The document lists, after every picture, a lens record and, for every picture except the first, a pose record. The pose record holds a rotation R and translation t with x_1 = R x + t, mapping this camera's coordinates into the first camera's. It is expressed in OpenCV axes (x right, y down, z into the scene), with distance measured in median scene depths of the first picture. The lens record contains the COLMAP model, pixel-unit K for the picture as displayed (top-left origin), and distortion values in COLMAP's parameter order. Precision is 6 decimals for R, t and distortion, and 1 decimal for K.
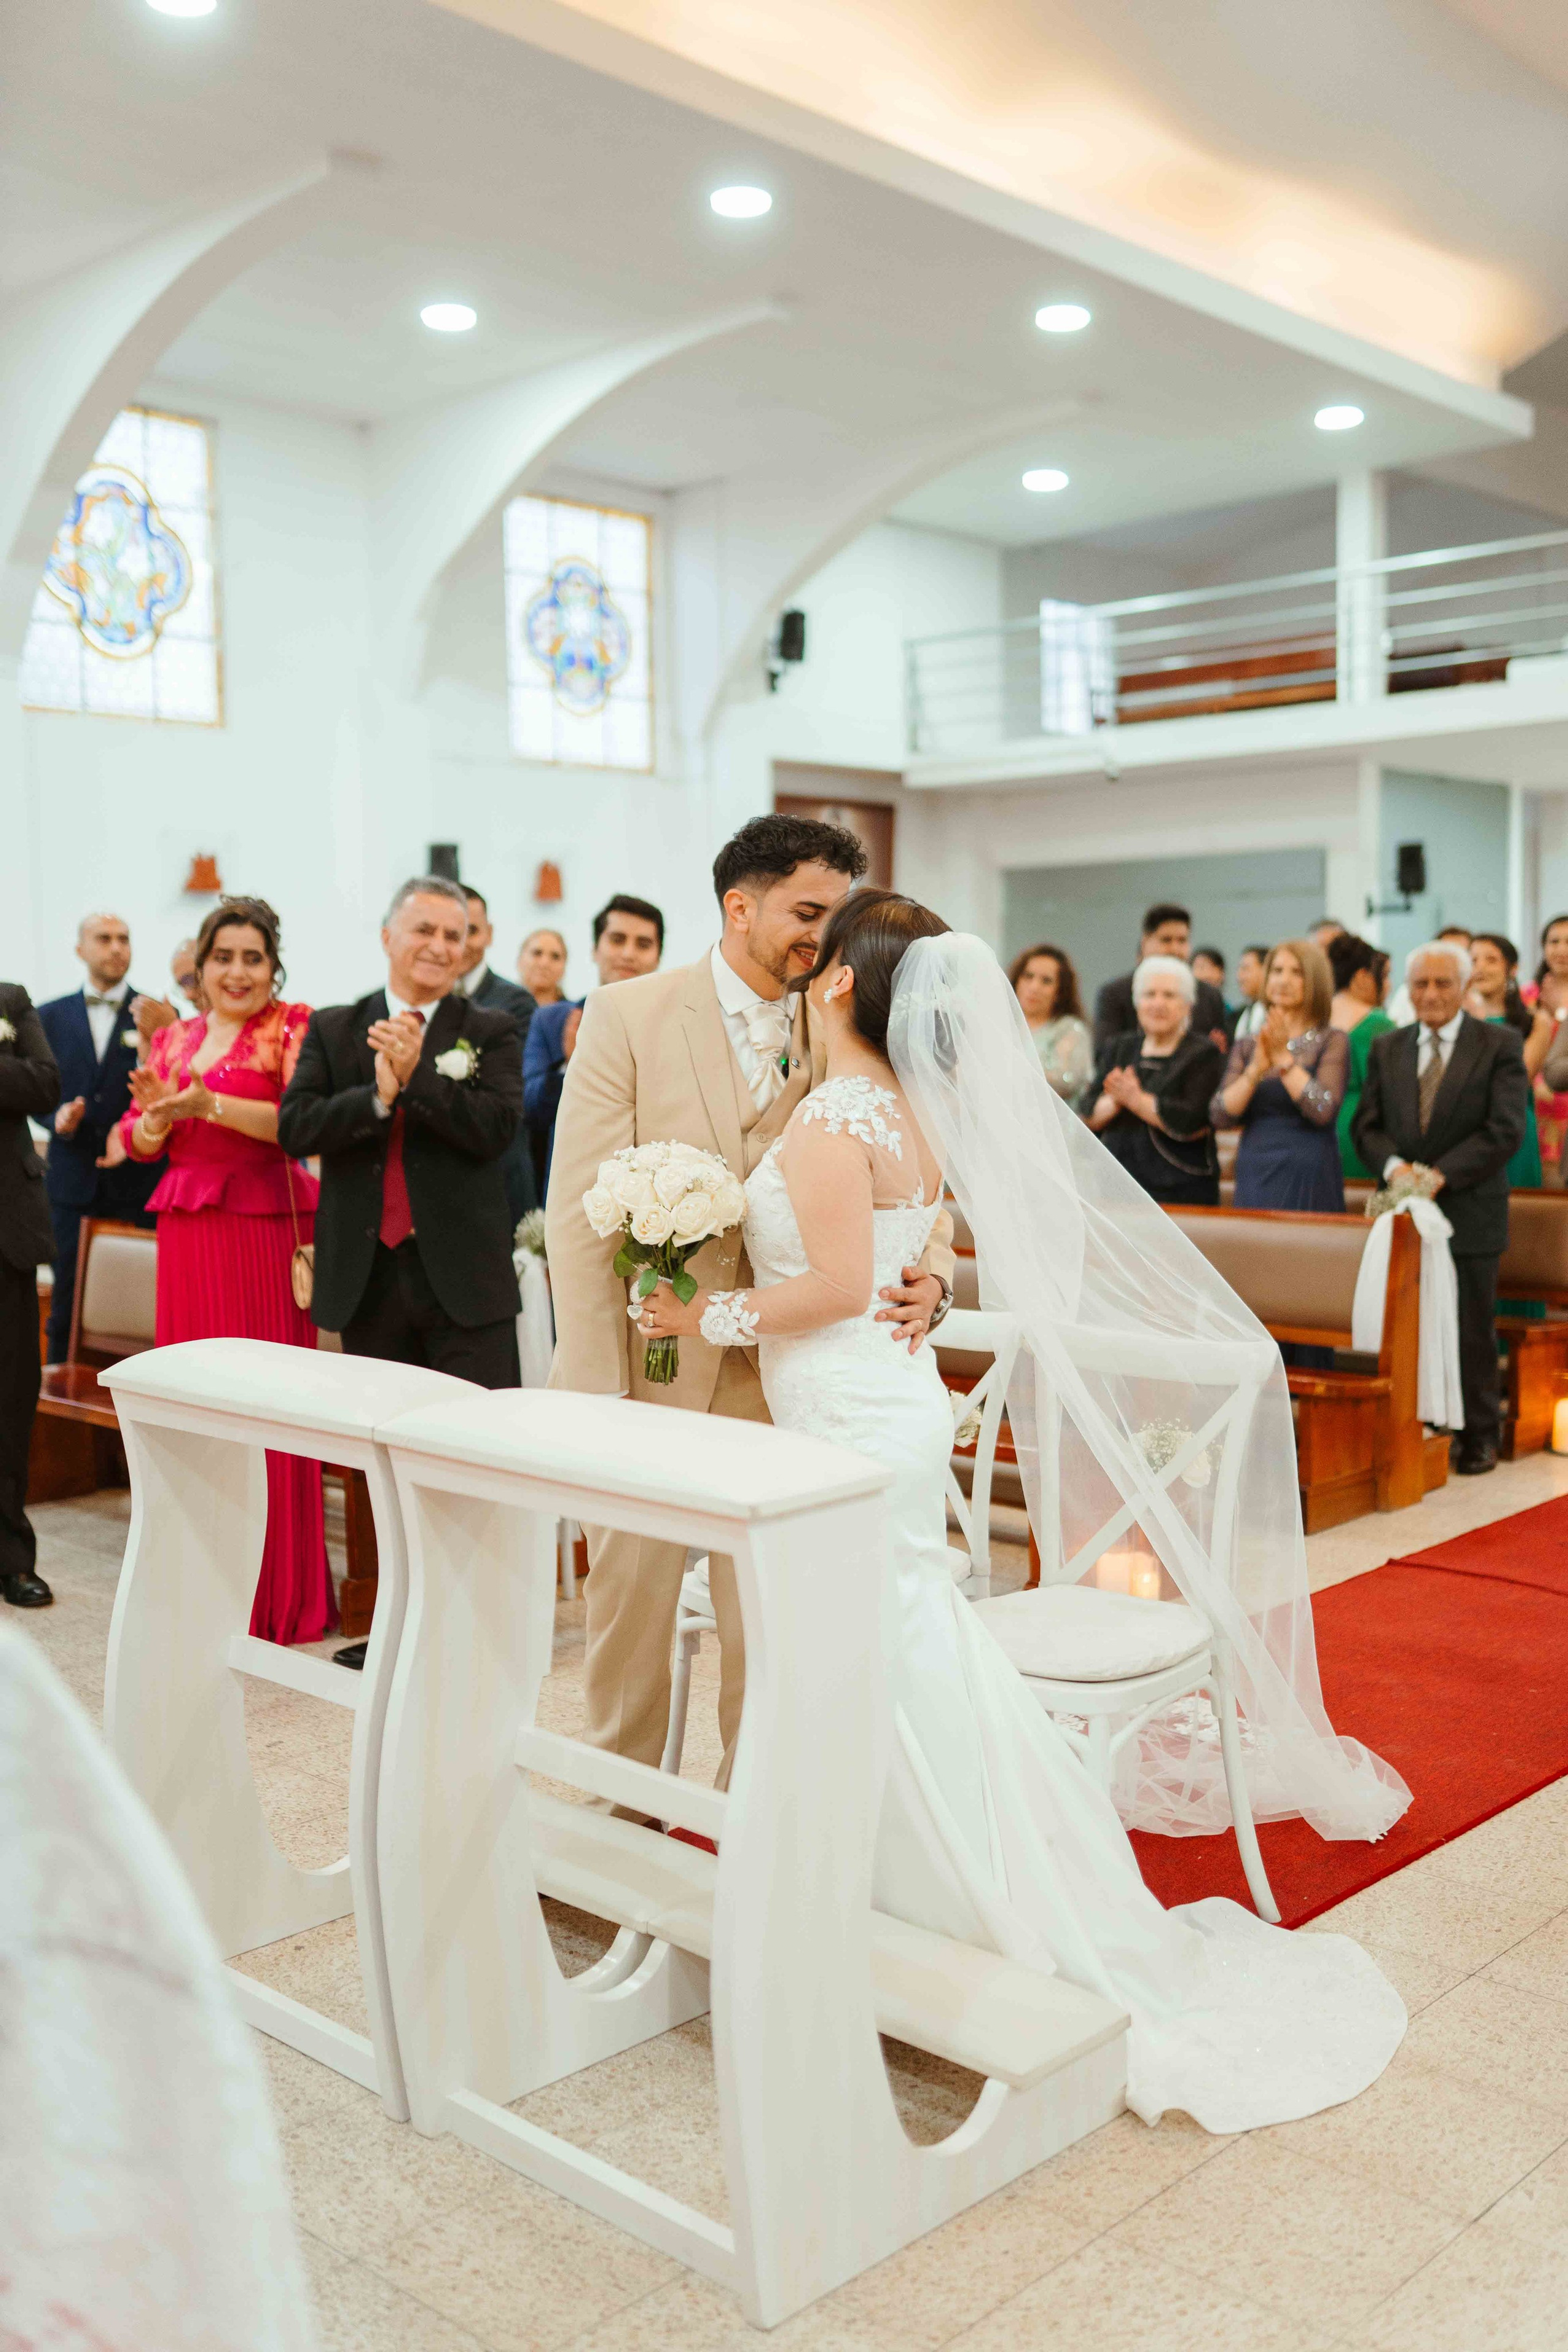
lens RADIAL K [[2225.8, 0, 791.4], [0, 2225.8, 1188.2], [0, 0, 1]] dist [0.001117, 0.000830]
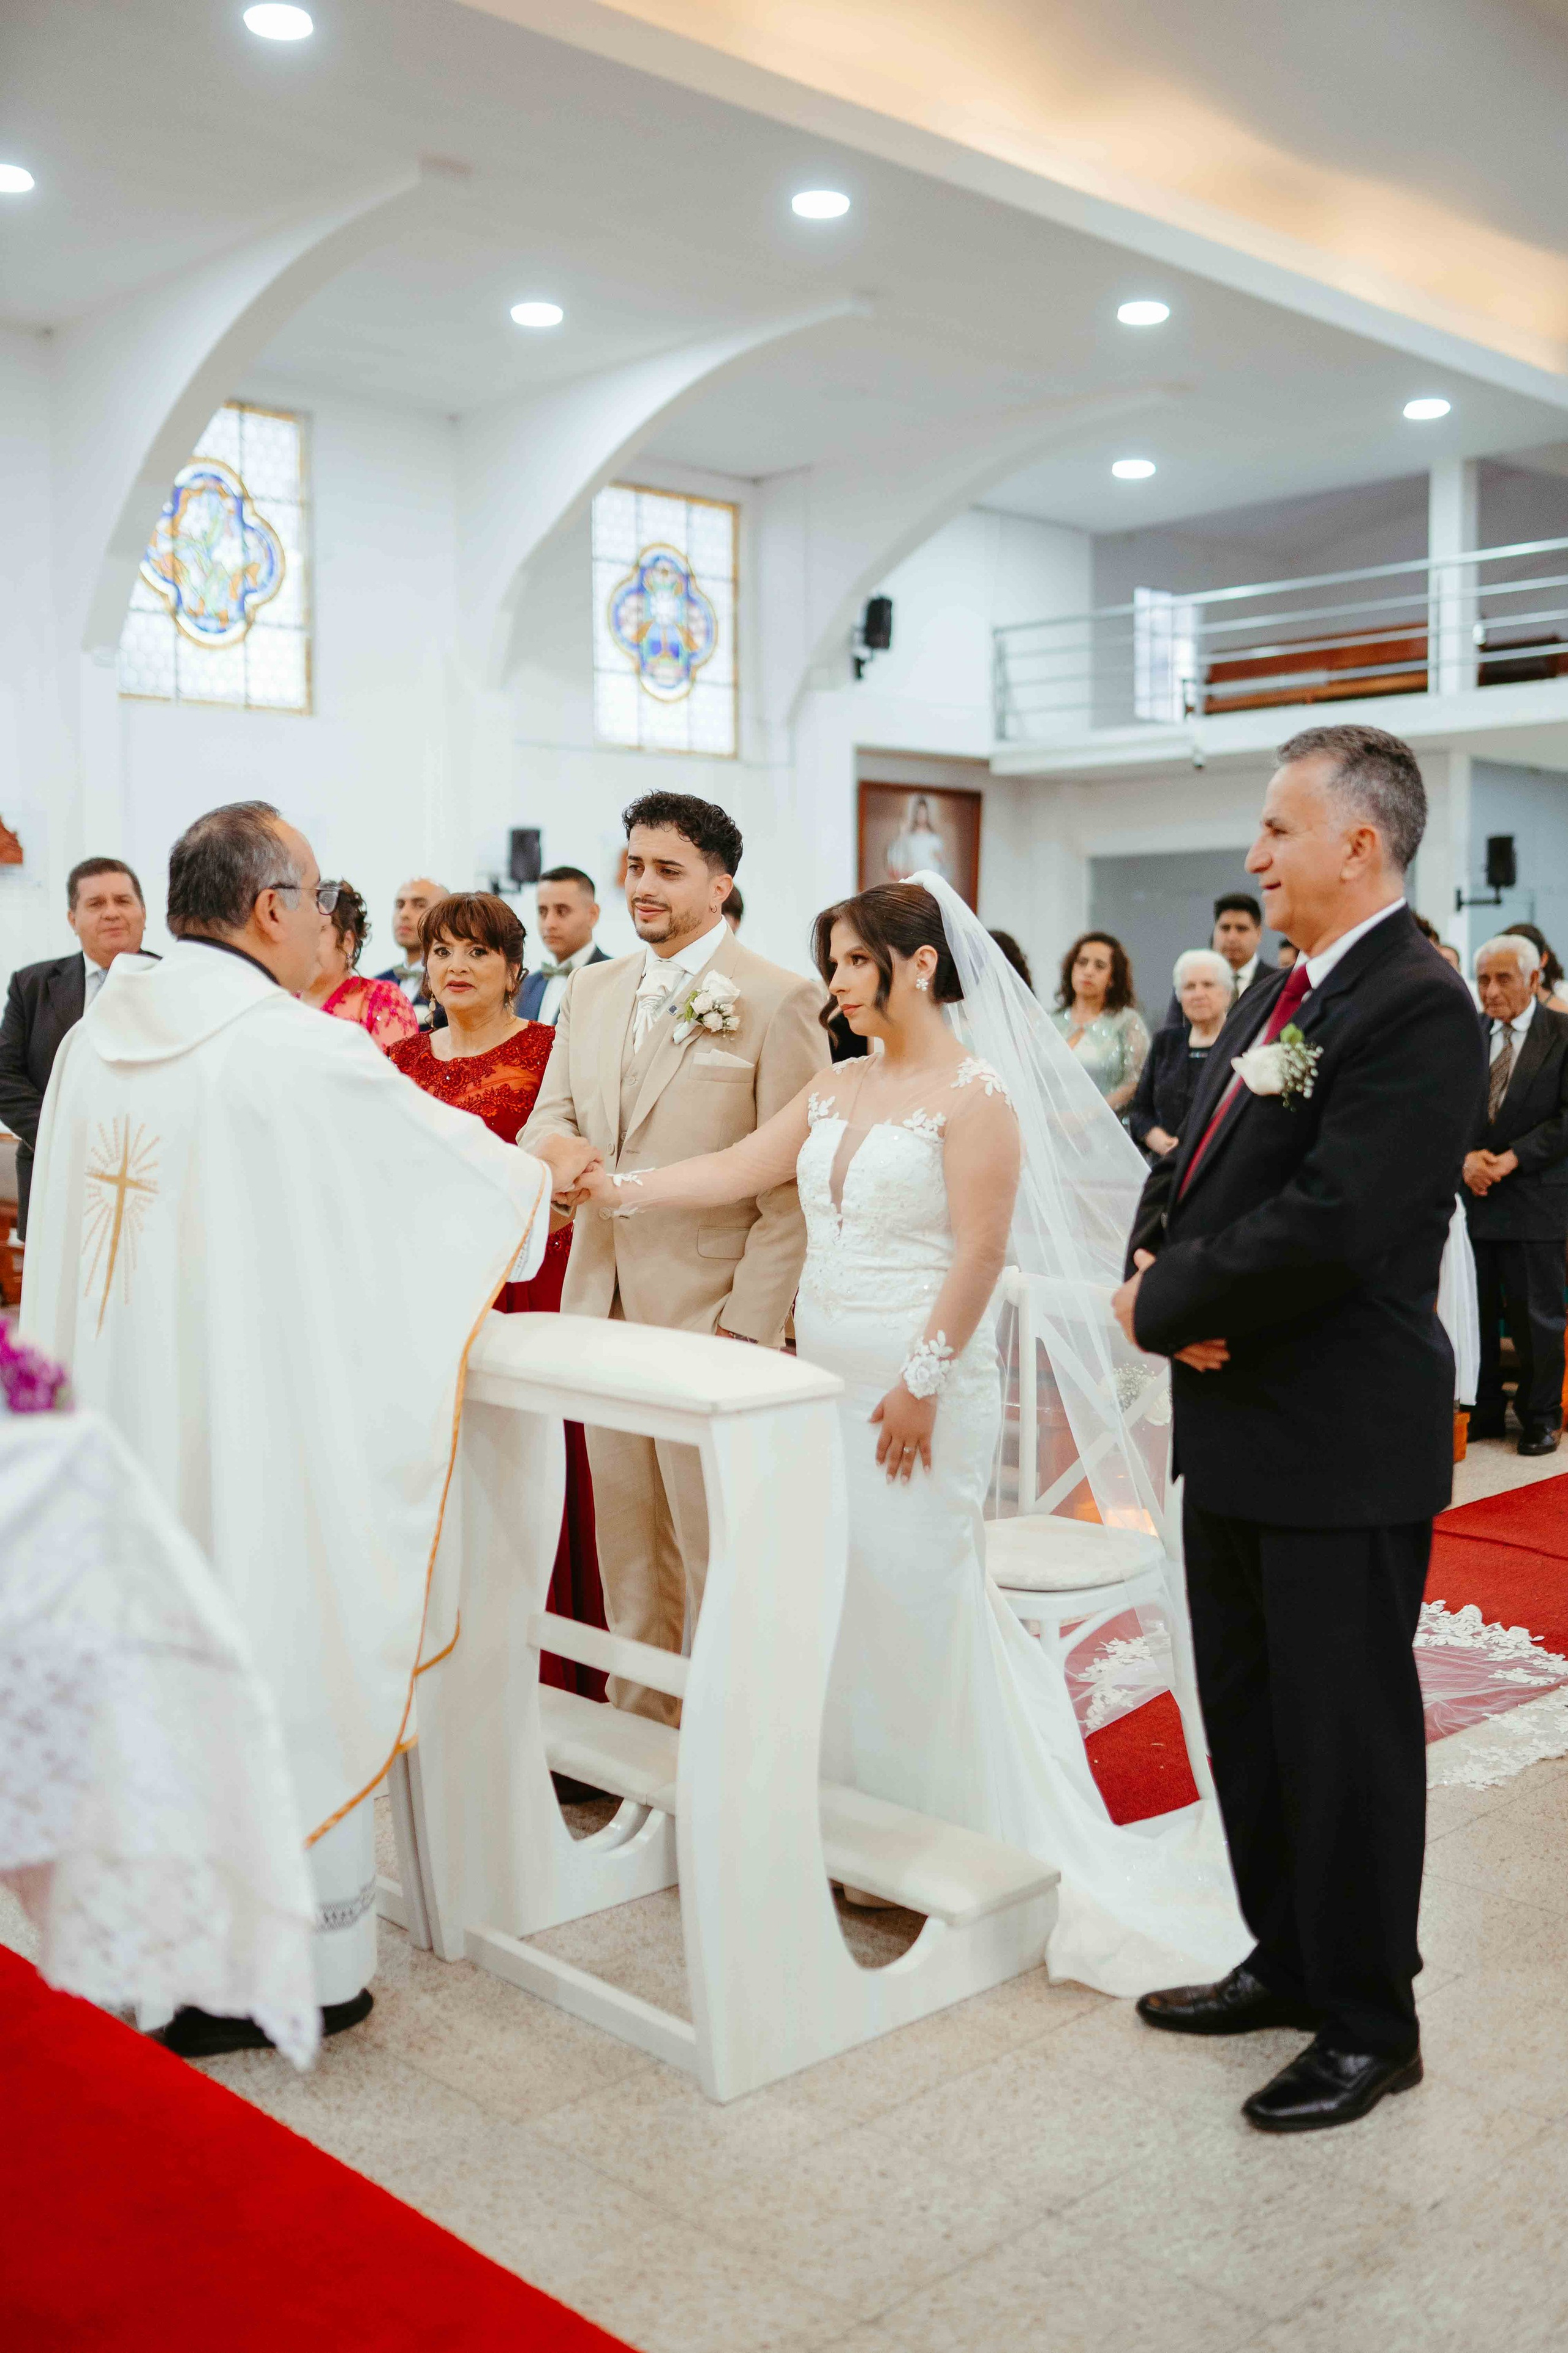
lens RADIAL K [[2307.8, 0, 791.0], [0, 2307.8, 1179.5], [0, 0, 1]] dist [-0.057345, 0.077207]
pose [[0.998917, 0.013178, -0.044620, 0.029093], [-0.013279, 0.999910, -0.001970, 0.010118], [0.044590, 0.002560, 0.999002, -0.083534]]
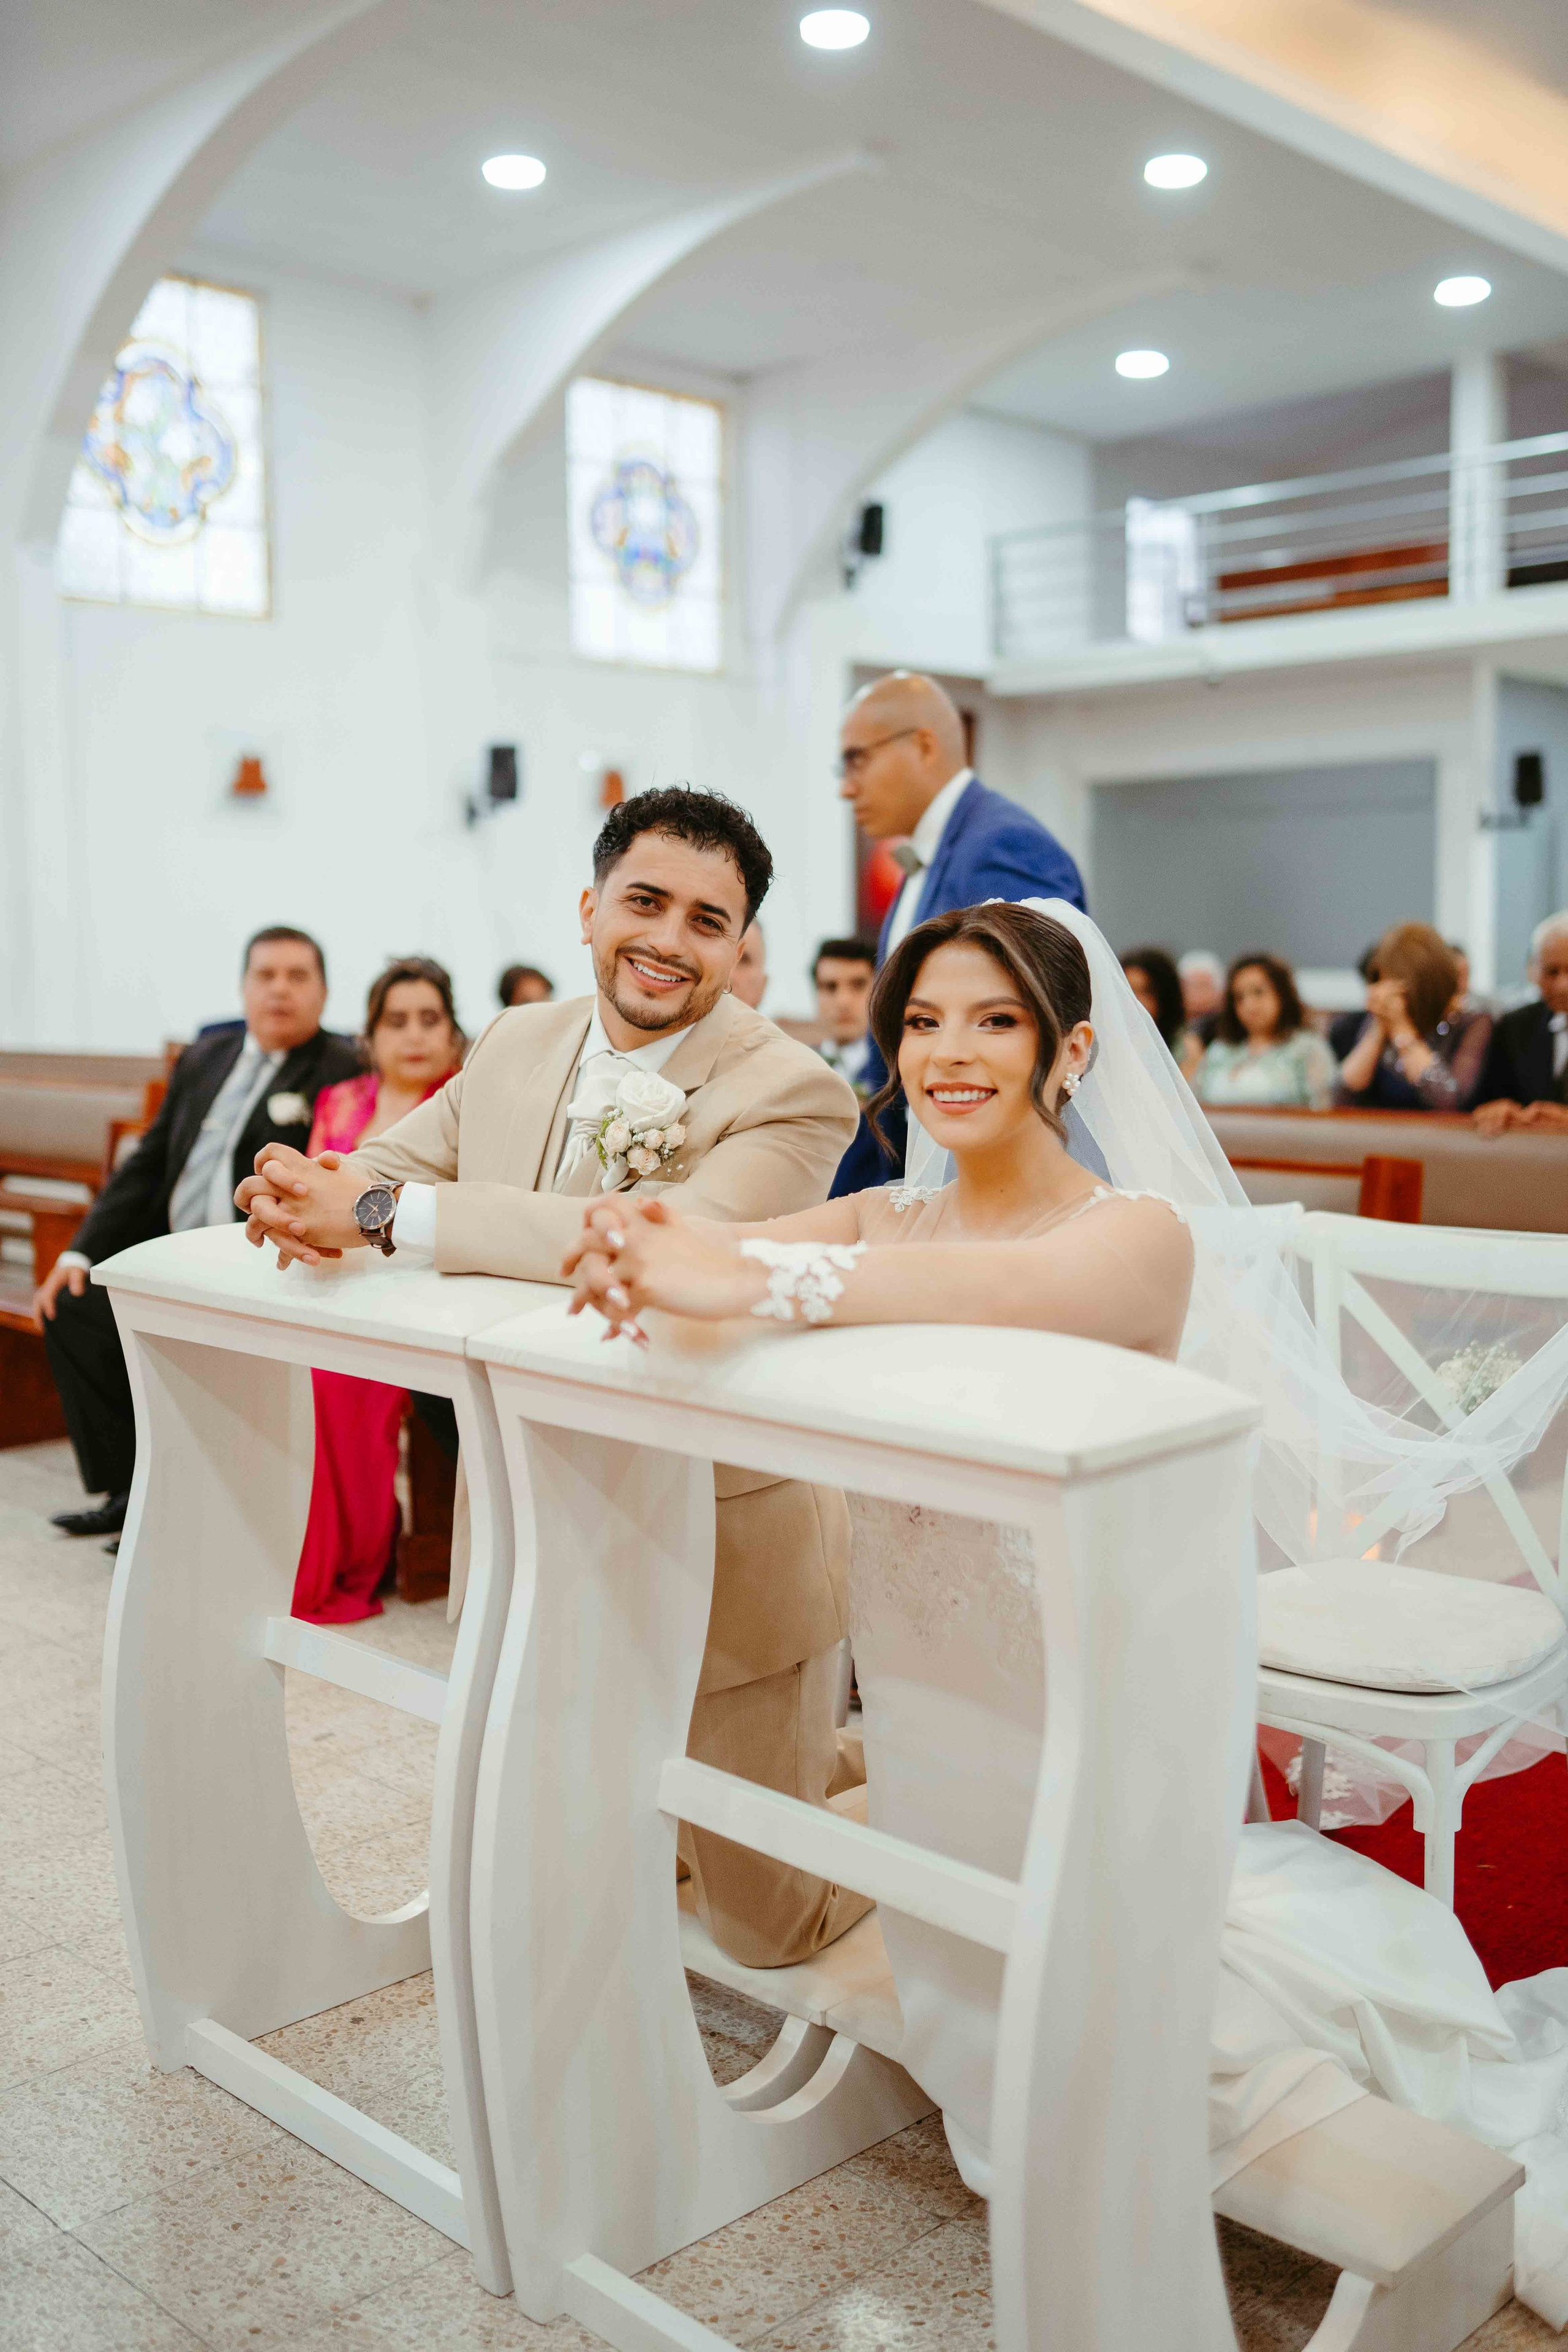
lens RADIAL K [[2232.3, 0, 789.6], [0, 2232.3, 1180.7], [0, 0, 1]] dist [-0.039177, 0.035495]
pose [[0.999739, 0.006191, -0.021989, -0.032151], [-0.005704, 0.999739, 0.022139, 0.019203], [0.022121, -0.022008, 0.999513, 0.137733]]
